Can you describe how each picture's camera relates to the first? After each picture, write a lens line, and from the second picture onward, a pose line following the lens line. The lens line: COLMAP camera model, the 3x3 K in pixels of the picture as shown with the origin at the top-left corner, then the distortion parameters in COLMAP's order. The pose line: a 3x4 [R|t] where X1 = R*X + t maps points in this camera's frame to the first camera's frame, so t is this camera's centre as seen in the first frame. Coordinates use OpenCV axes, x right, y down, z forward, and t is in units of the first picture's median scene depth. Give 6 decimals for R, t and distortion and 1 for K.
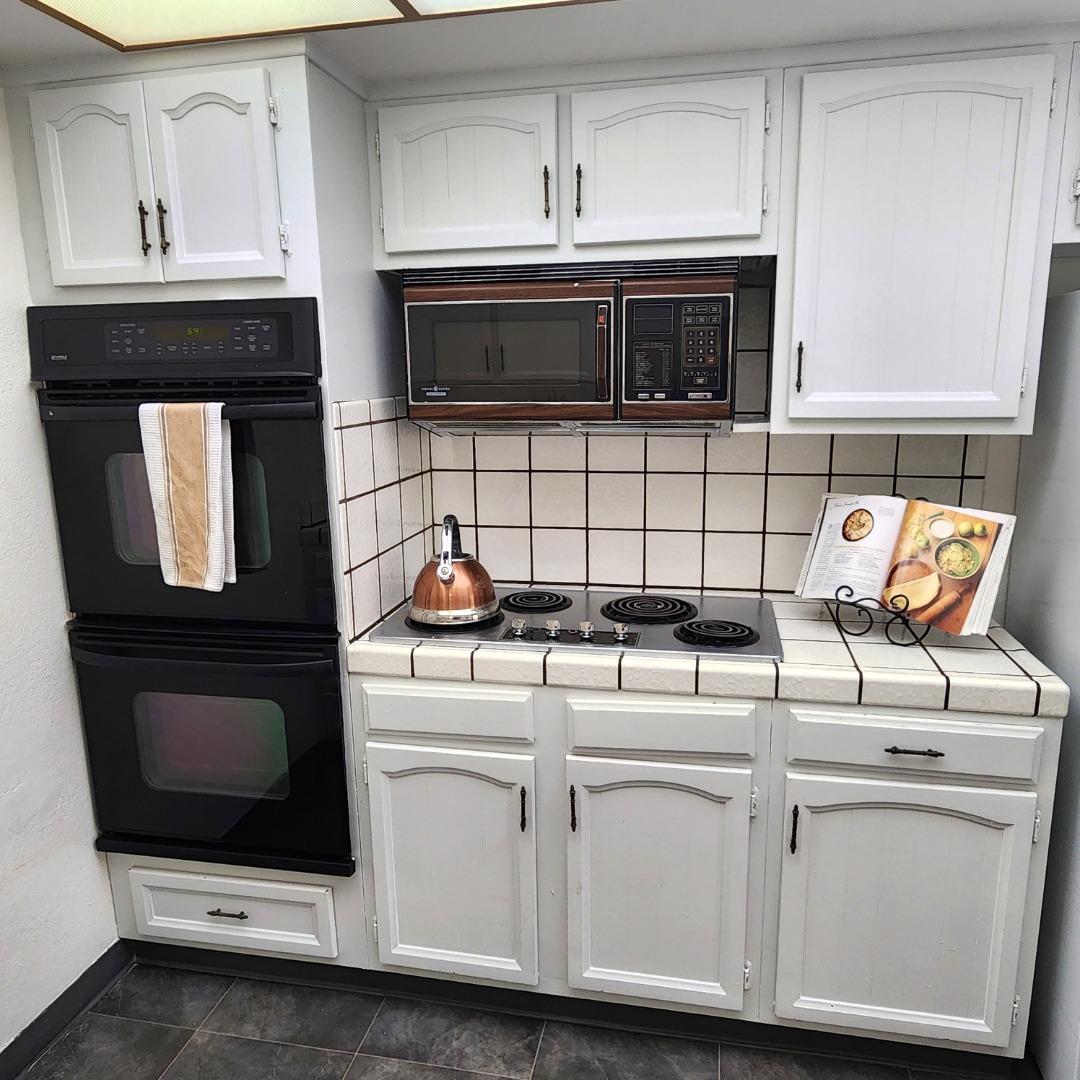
lens RADIAL K [[857.0, 0, 531.1], [0, 857.0, 542.5], [0, 0, 1]] dist [-0.007600, 0.009221]
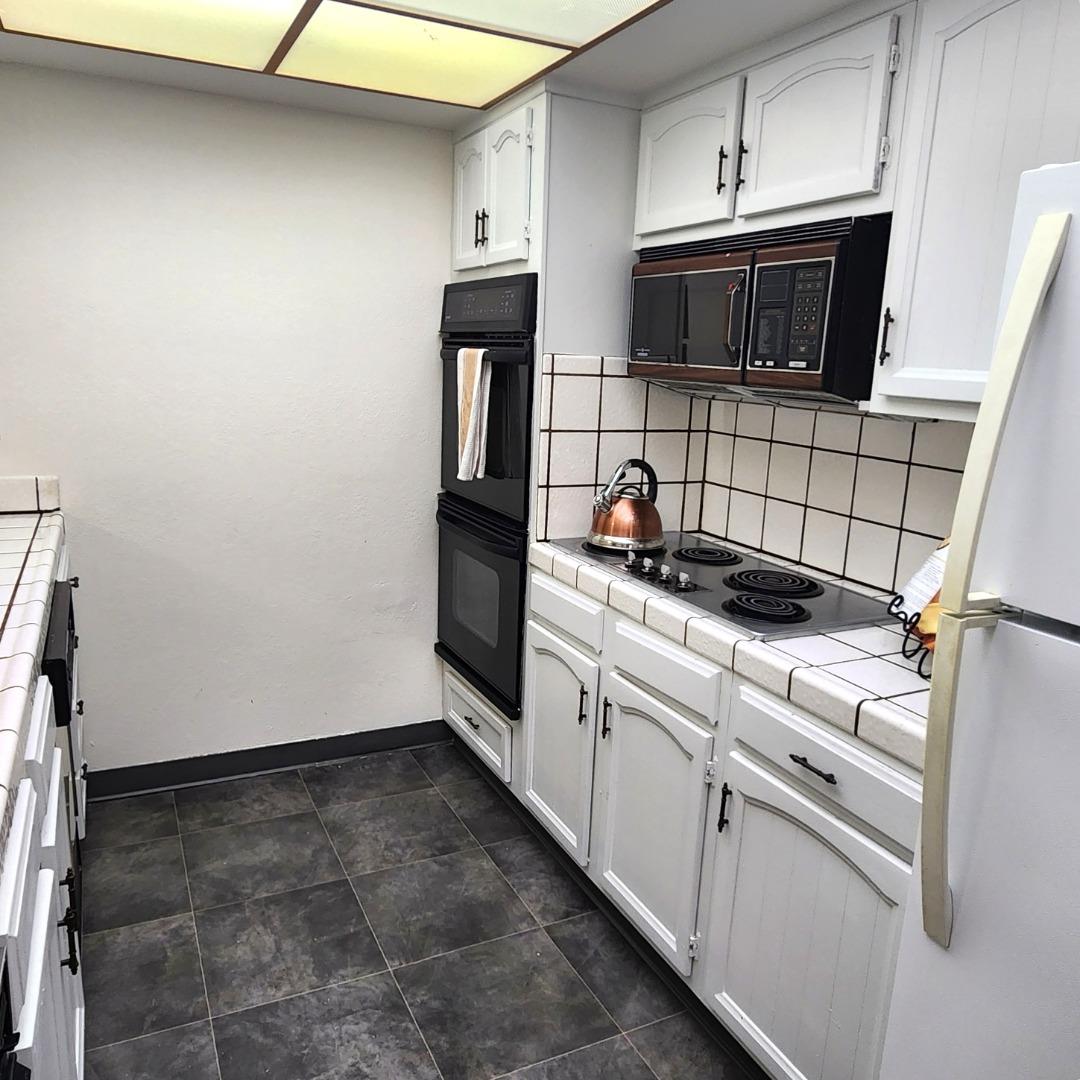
lens RADIAL K [[876.2, 0, 533.2], [0, 876.2, 545.6], [0, 0, 1]] dist [-0.006808, 0.017508]
pose [[0.607493, 0.210443, -0.765941, 0.827980], [-0.212082, 0.972233, 0.098912, -0.006531], [0.765489, 0.102354, 0.635256, 0.163322]]
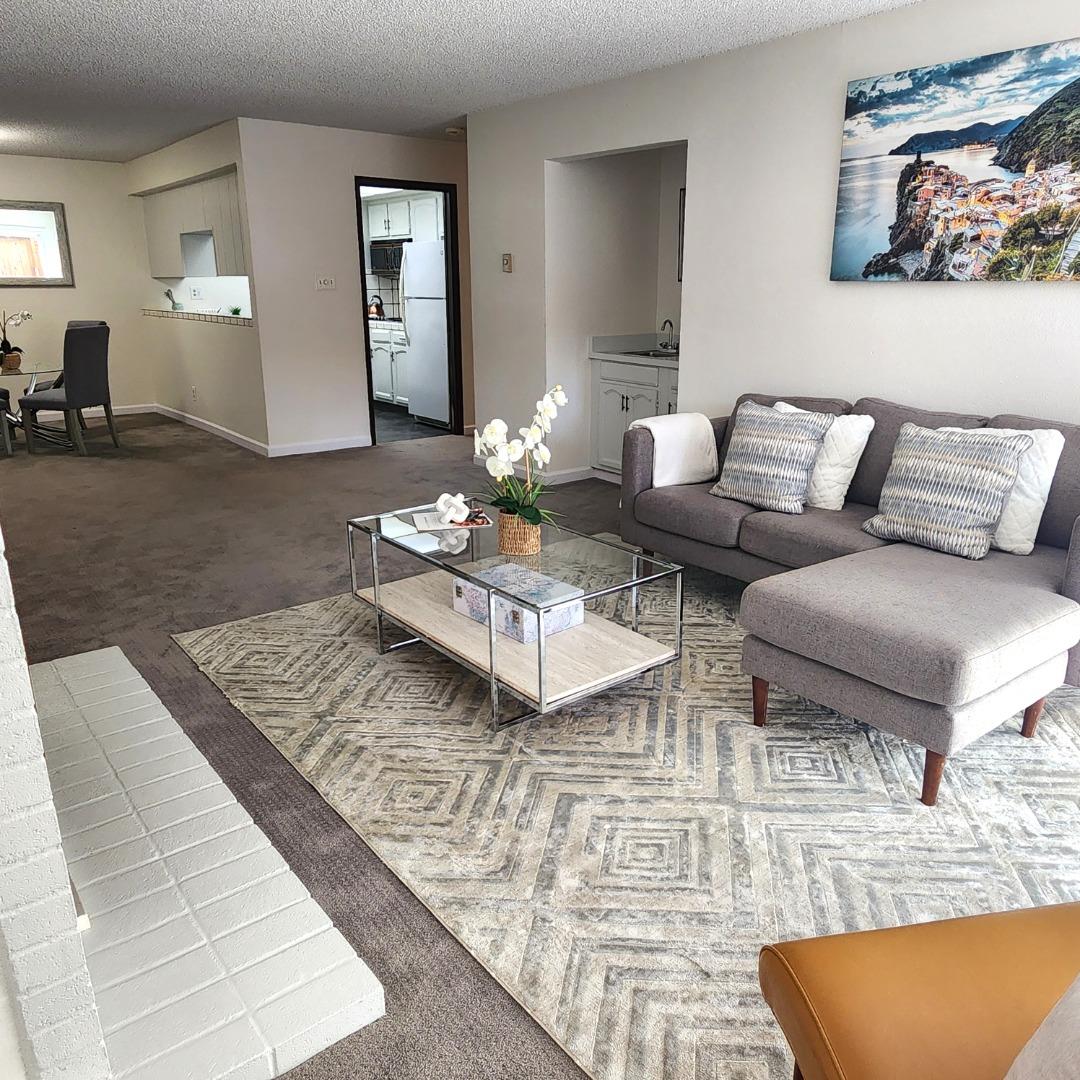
lens RADIAL K [[876.2, 0, 541.0], [0, 876.2, 539.8], [0, 0, 1]] dist [-0.006808, 0.017508]
pose [[0.759115, 0.202193, -0.618759, 4.095615], [-0.150164, 0.979293, 0.135779, 0.525710], [0.633400, -0.010157, 0.773758, -2.274790]]
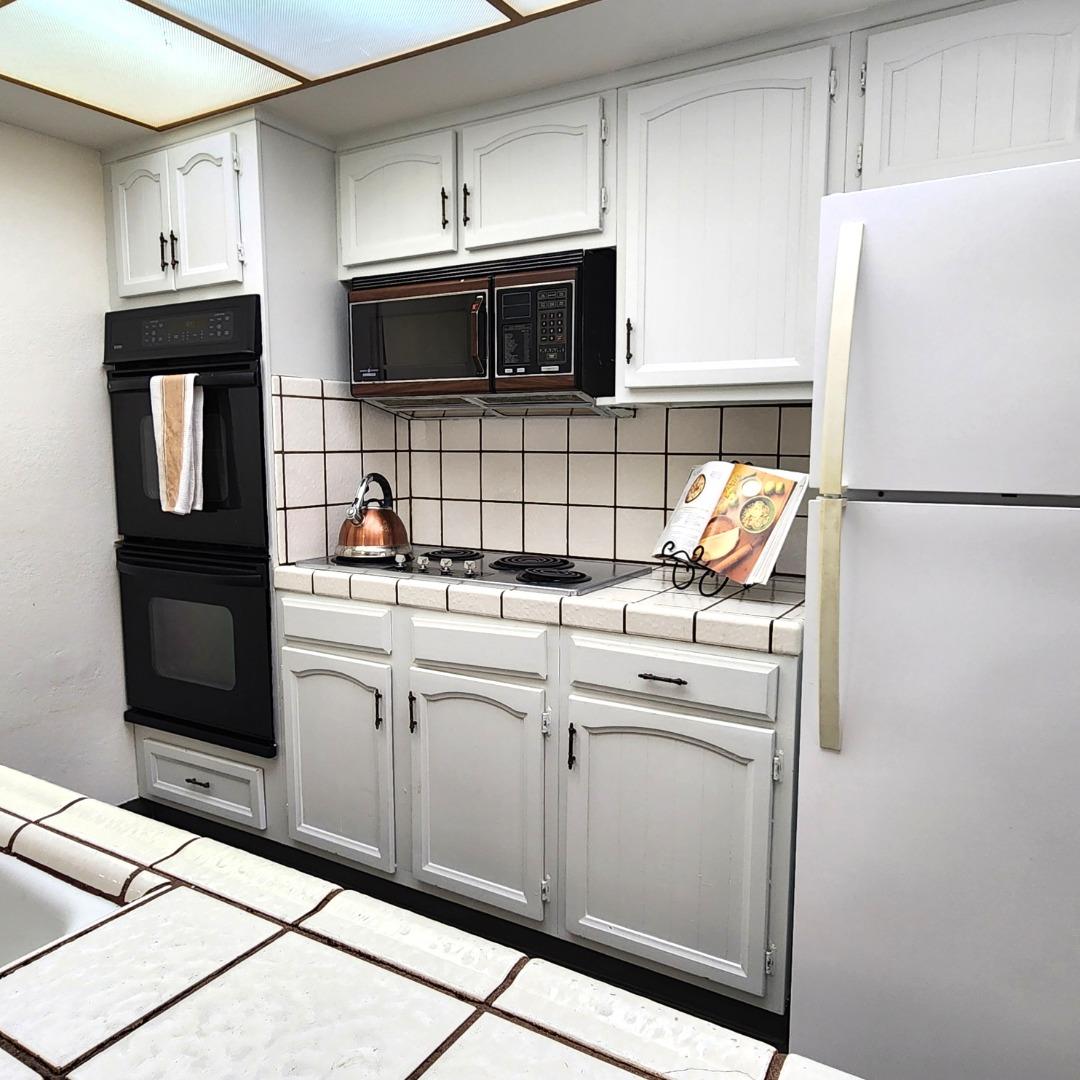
lens RADIAL K [[876.2, 0, 529.0], [0, 876.2, 545.2], [0, 0, 1]] dist [-0.006808, 0.017508]
pose [[0.940031, 0.055960, -0.336468, 0.588792], [-0.084922, 0.993785, -0.071975, 0.154688], [0.330349, 0.096232, 0.938940, -0.098294]]
